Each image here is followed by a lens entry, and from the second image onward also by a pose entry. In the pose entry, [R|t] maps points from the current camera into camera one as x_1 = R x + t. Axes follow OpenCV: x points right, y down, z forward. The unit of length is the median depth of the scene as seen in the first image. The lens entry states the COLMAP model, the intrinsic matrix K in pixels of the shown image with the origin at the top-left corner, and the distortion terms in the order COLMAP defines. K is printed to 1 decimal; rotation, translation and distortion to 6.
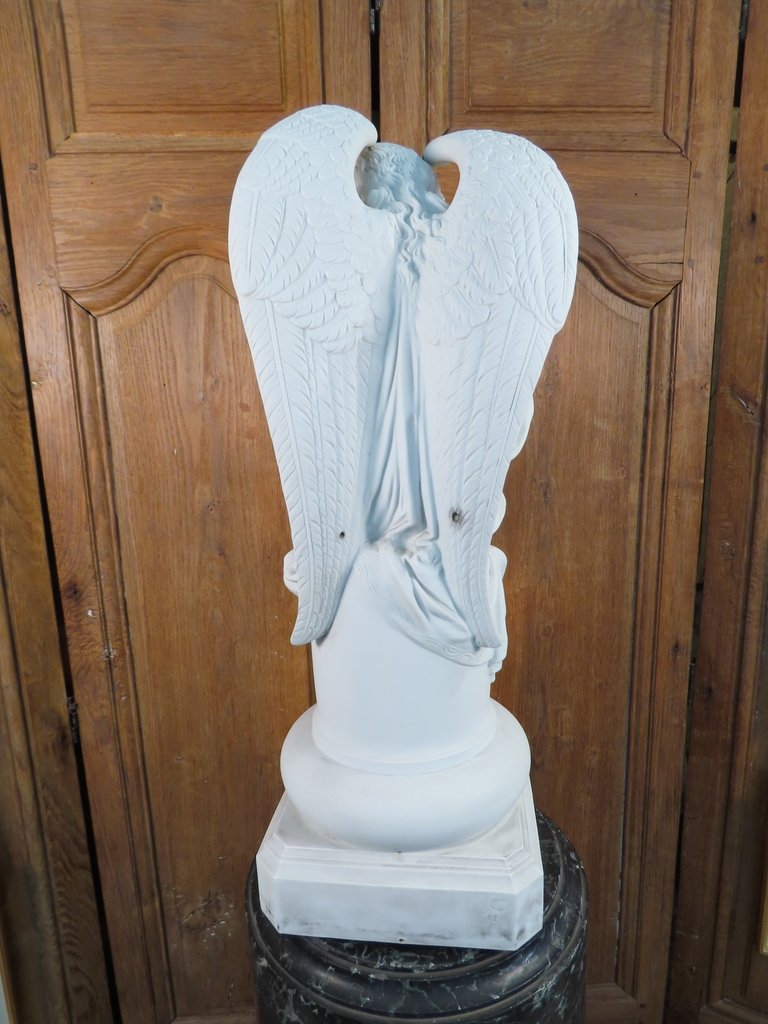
lens RADIAL K [[650.7, 0, 363.5], [0, 650.7, 509.0], [0, 0, 1]] dist [-0.003934, -0.002110]
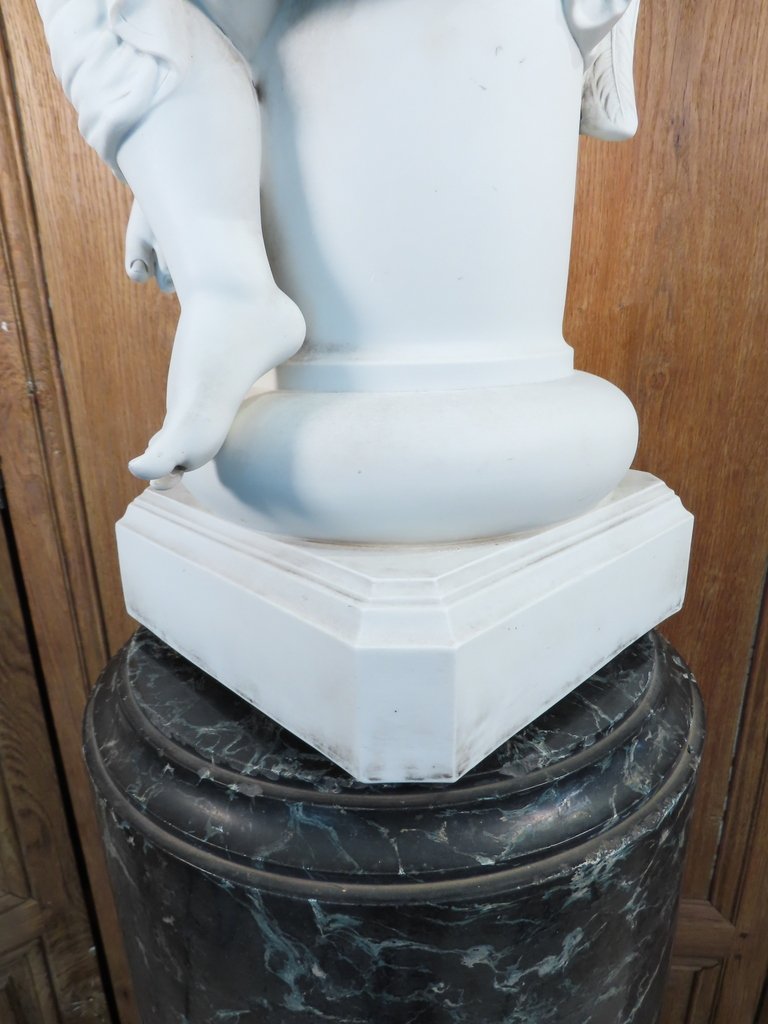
lens RADIAL K [[632.1, 0, 367.9], [0, 632.1, 520.1], [0, 0, 1]] dist [0.002524, -0.003280]
pose [[0.987739, 0.058565, -0.144712, 0.101529], [-0.041460, 0.992087, 0.118509, 0.279794], [0.150507, -0.111057, 0.982351, 0.341617]]
